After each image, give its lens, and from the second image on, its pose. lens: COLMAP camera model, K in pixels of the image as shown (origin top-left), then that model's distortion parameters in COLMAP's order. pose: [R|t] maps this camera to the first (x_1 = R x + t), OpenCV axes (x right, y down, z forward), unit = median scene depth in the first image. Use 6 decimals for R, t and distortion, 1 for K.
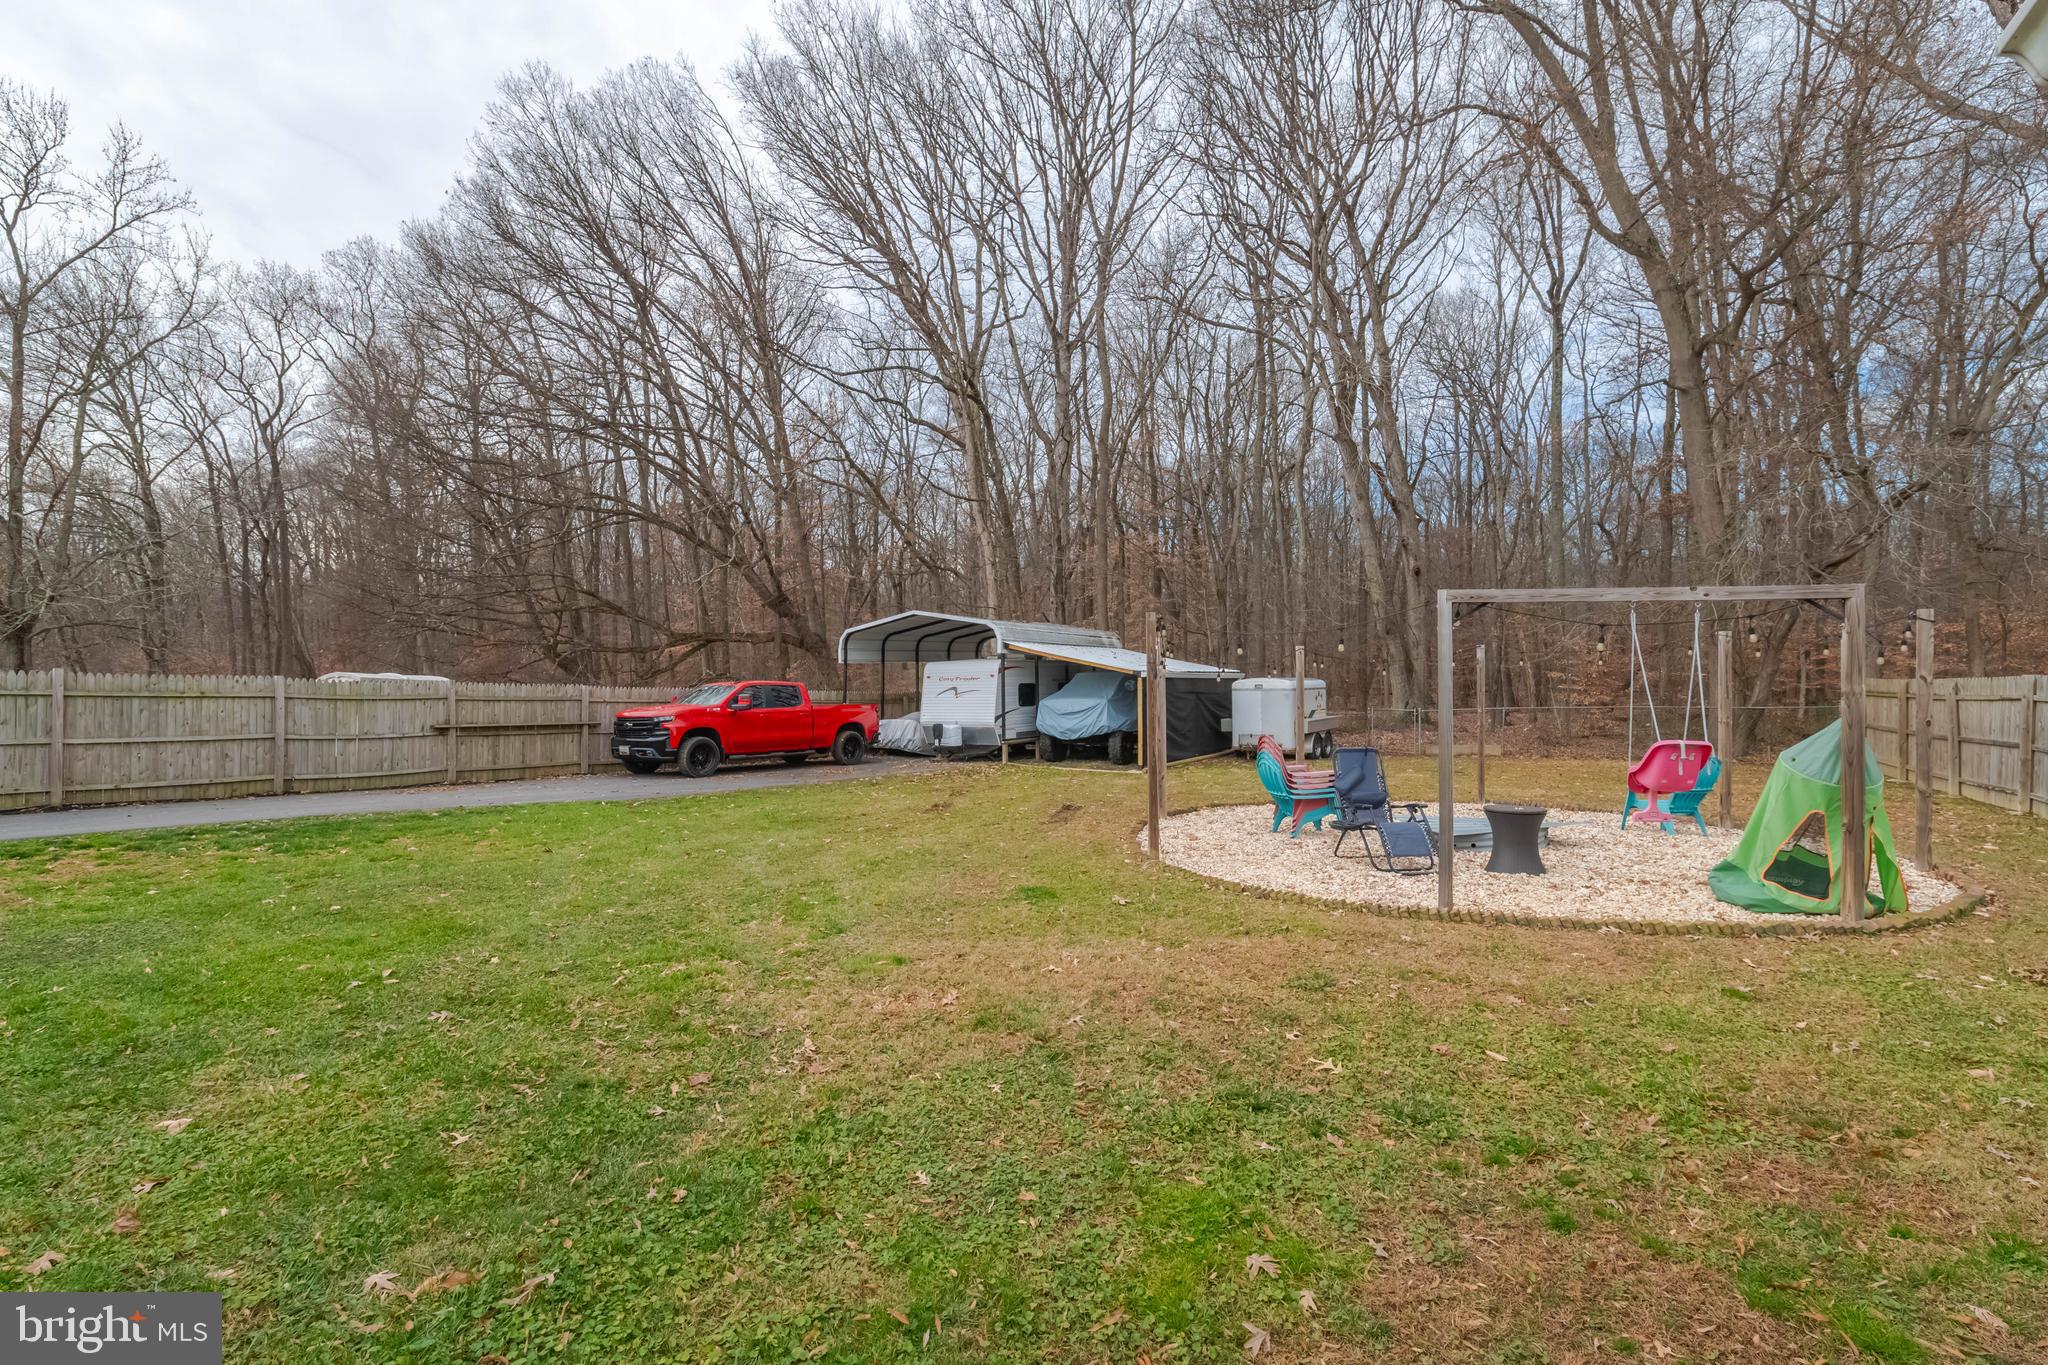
lens RADIAL K [[879.6, 0, 1028.9], [0, 879.6, 675.0], [0, 0, 1]] dist [-0.015198, -0.004806]
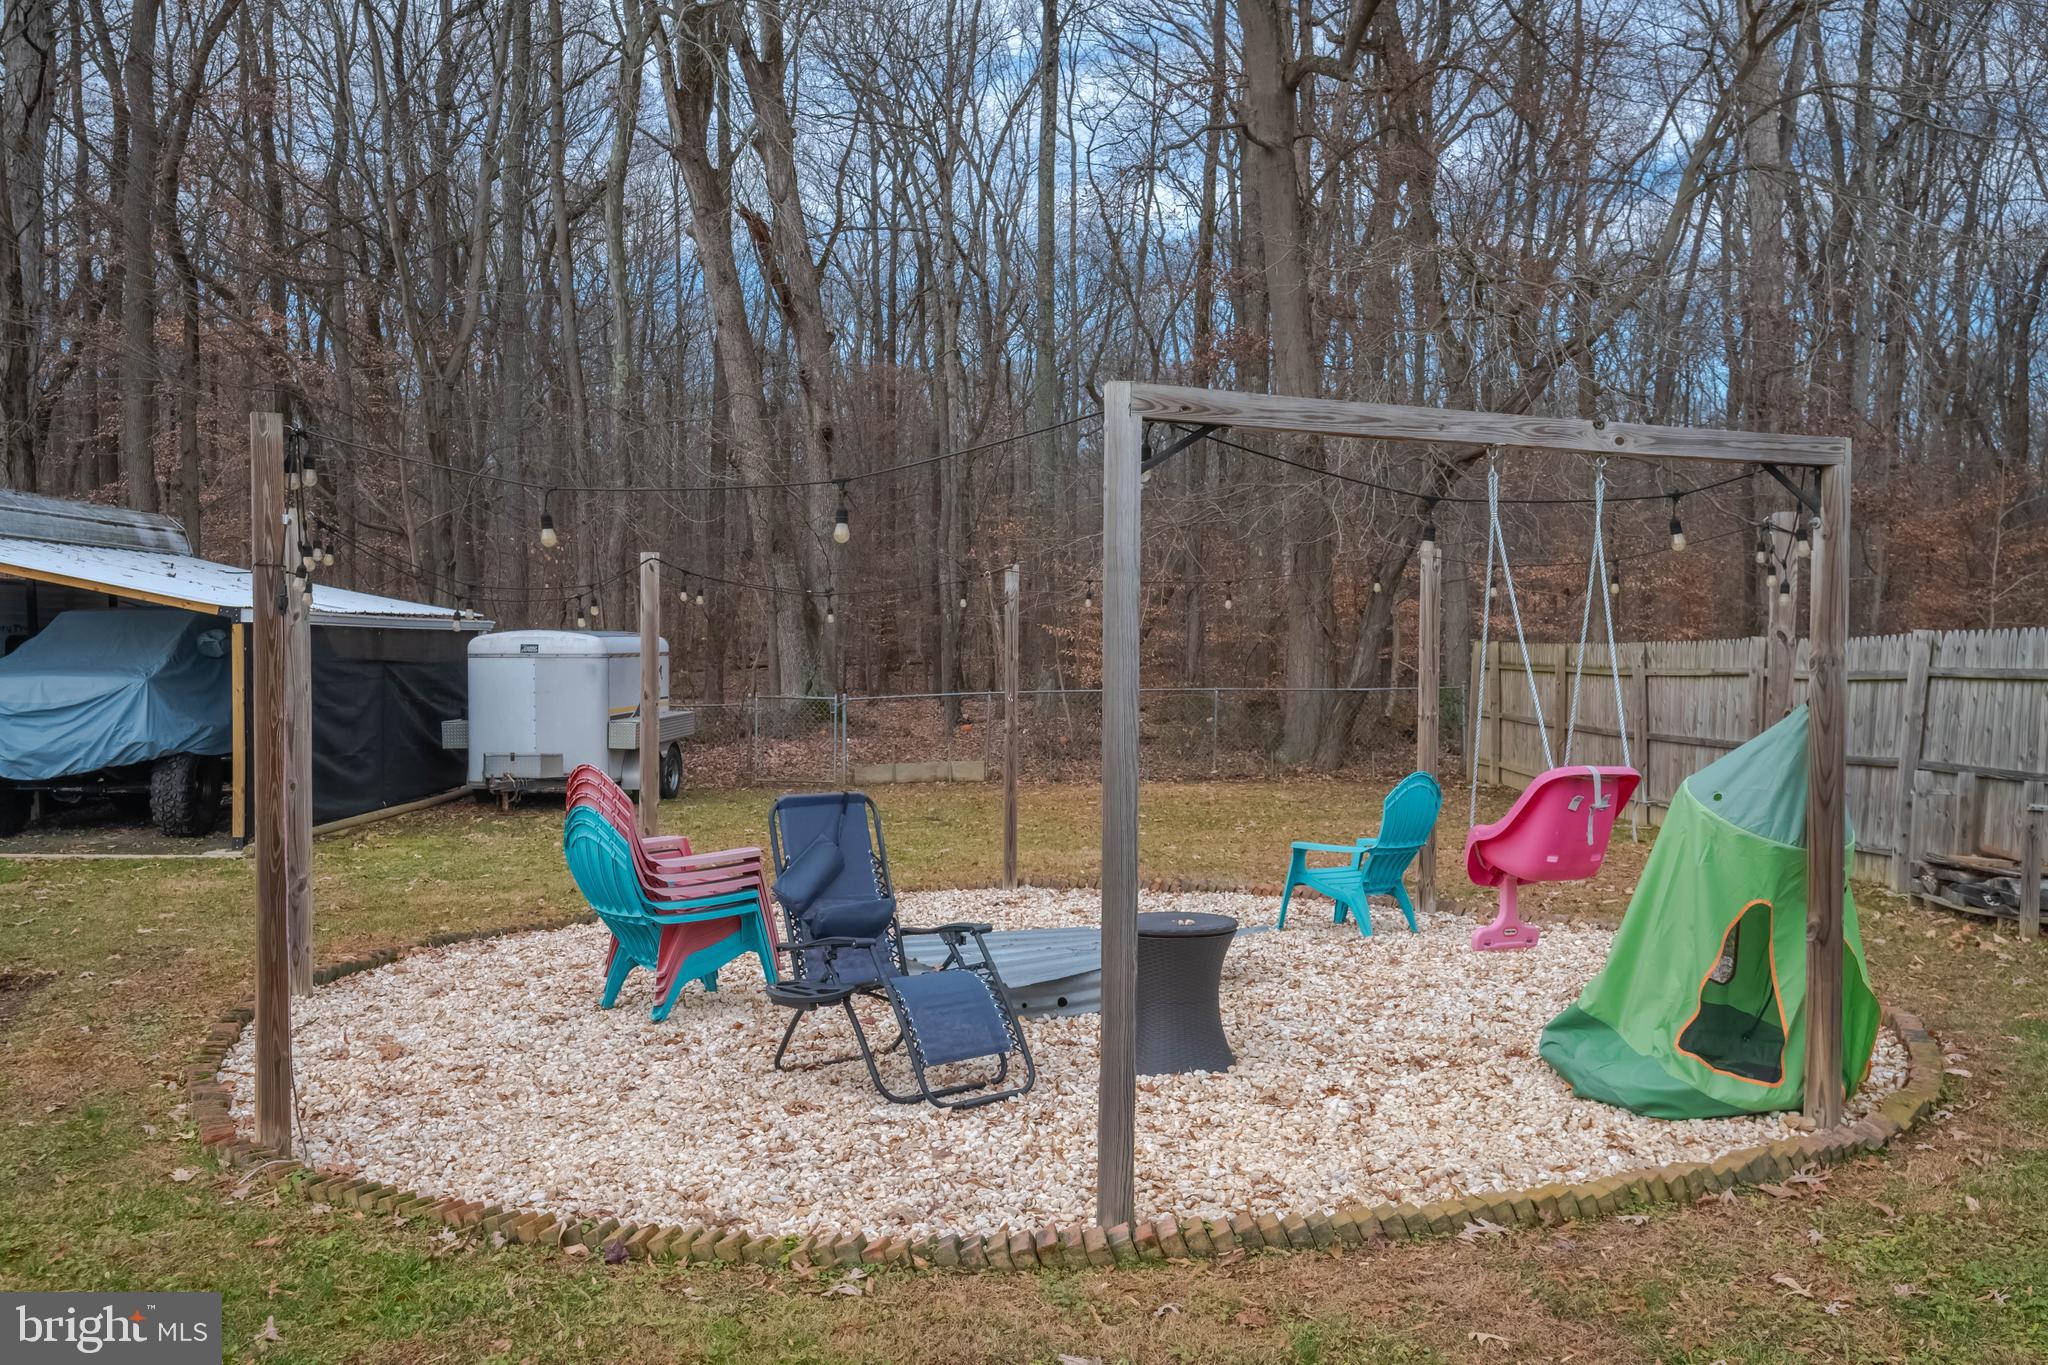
lens RADIAL K [[1664.7, 0, 1054.9], [0, 1664.7, 679.6], [0, 0, 1]] dist [0.028788, 0.008954]
pose [[0.838438, -0.002871, 0.544990, 0.020564], [-0.013045, 0.999594, 0.025335, 0.004428], [-0.544841, -0.028351, 0.838060, 0.143712]]
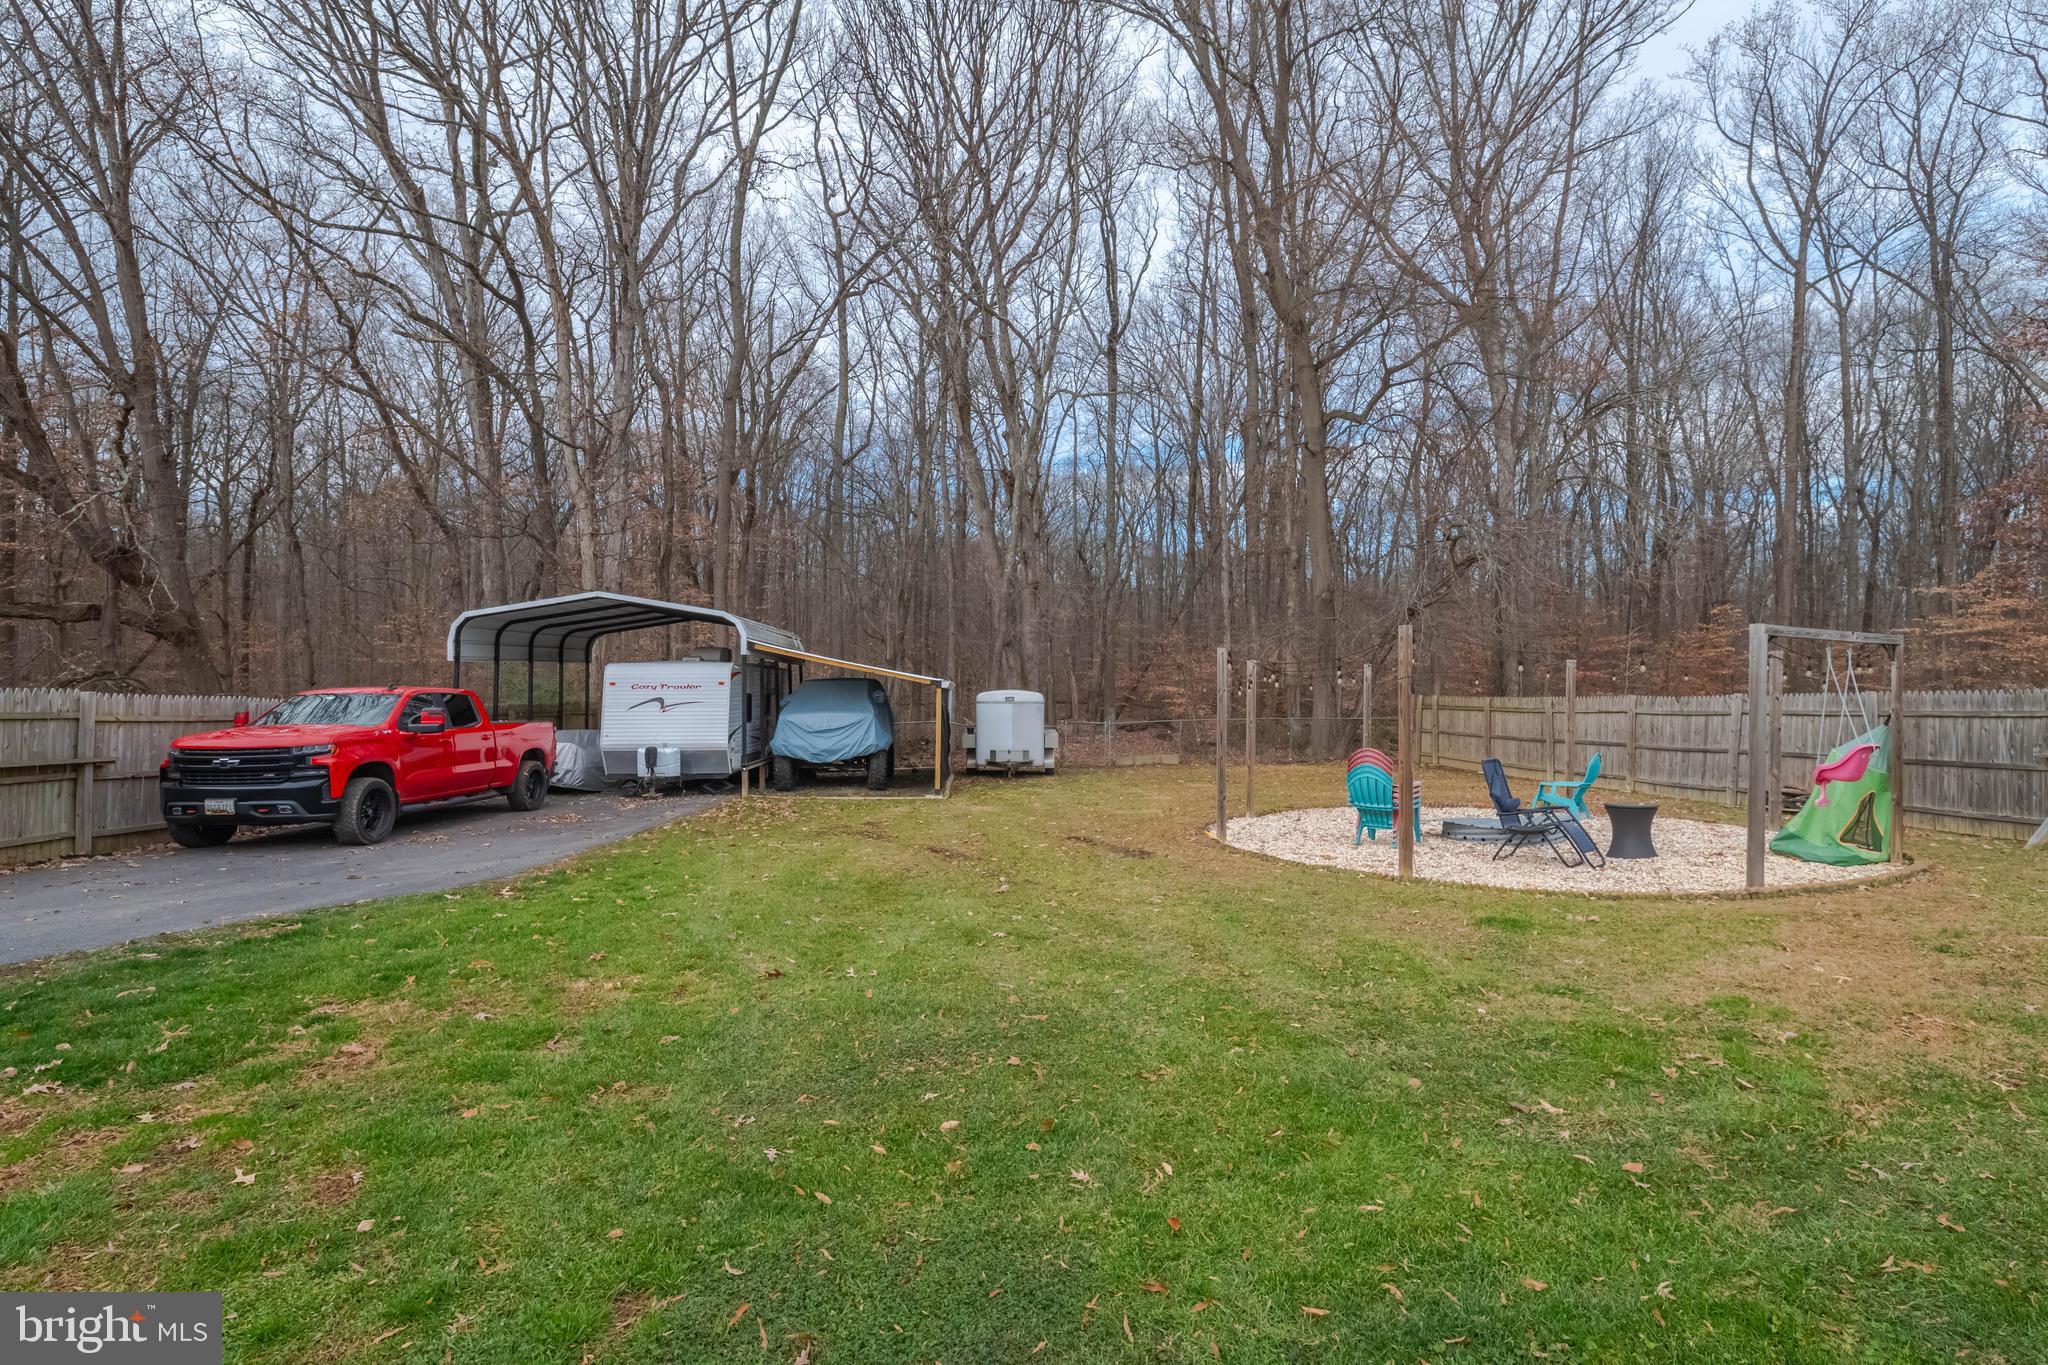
lens RADIAL K [[972.8, 0, 1030.3], [0, 972.8, 666.4], [0, 0, 1]] dist [-0.012334, 0.000077]
pose [[0.808229, 0.023880, 0.588383, -0.392554], [-0.014467, 0.999681, -0.020700, -0.000499], [-0.588690, 0.008218, 0.808317, 0.172296]]
